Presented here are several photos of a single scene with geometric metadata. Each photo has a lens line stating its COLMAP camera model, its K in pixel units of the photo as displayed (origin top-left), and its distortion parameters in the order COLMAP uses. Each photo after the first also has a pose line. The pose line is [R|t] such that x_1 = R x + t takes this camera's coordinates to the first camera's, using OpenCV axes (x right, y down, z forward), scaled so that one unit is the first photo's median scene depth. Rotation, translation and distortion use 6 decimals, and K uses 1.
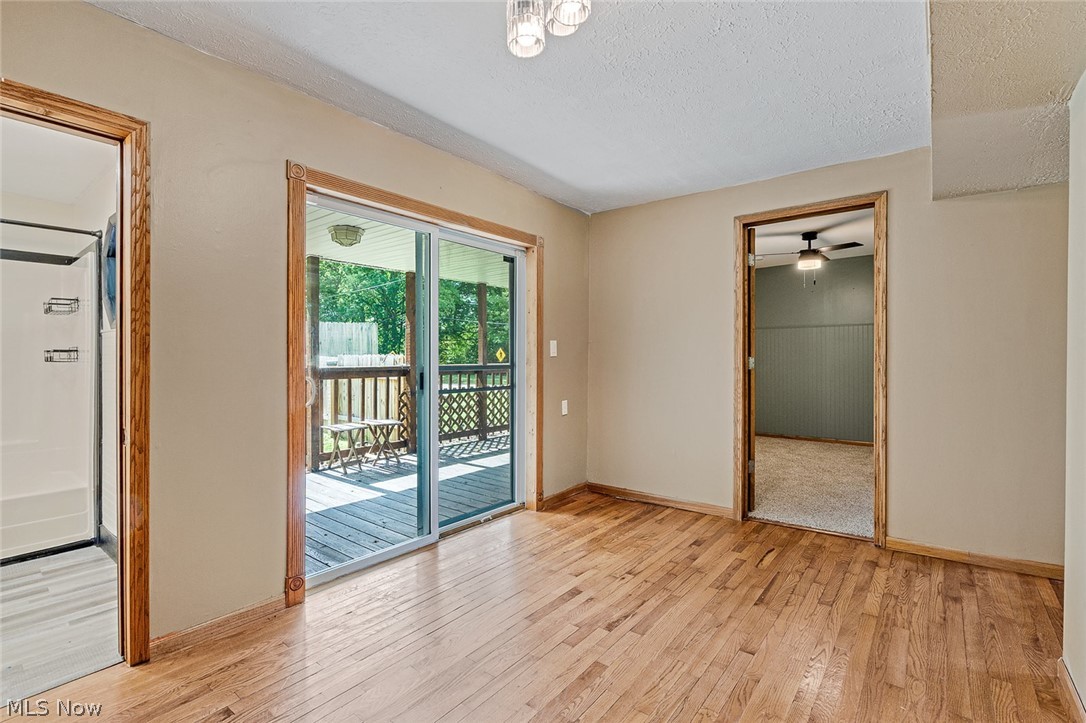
lens RADIAL K [[490.9, 0, 540.8], [0, 490.9, 360.3], [0, 0, 1]] dist [-0.001215, 0.000261]
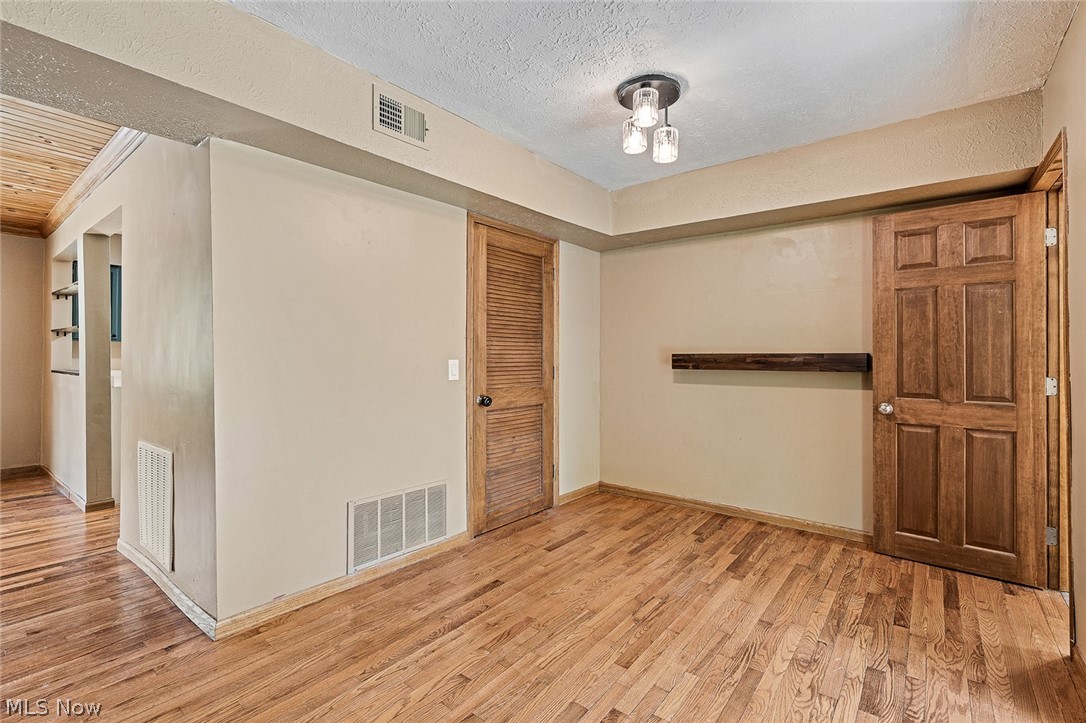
lens RADIAL K [[499.0, 0, 540.3], [0, 499.0, 354.3], [0, 0, 1]] dist [-0.001725, 0.000156]
pose [[-0.999998, 0.000328, -0.001799, 0.162348], [0.000307, 0.999930, 0.011866, -0.014670], [0.001803, 0.011865, -0.999928, 1.124203]]
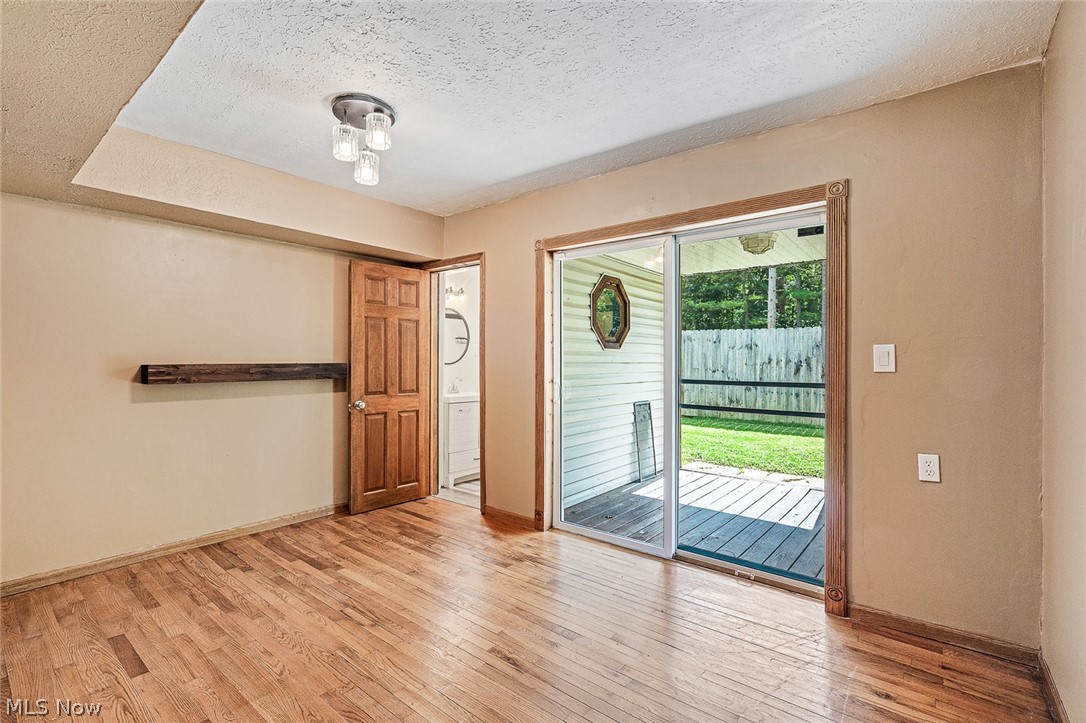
lens RADIAL K [[499.0, 0, 540.3], [0, 499.0, 354.3], [0, 0, 1]] dist [-0.001725, 0.000156]
pose [[-0.004447, -0.012047, -0.999918, 0.718677], [-0.012600, 0.999849, -0.011990, -0.018411], [0.999911, 0.012546, -0.004598, 0.692693]]
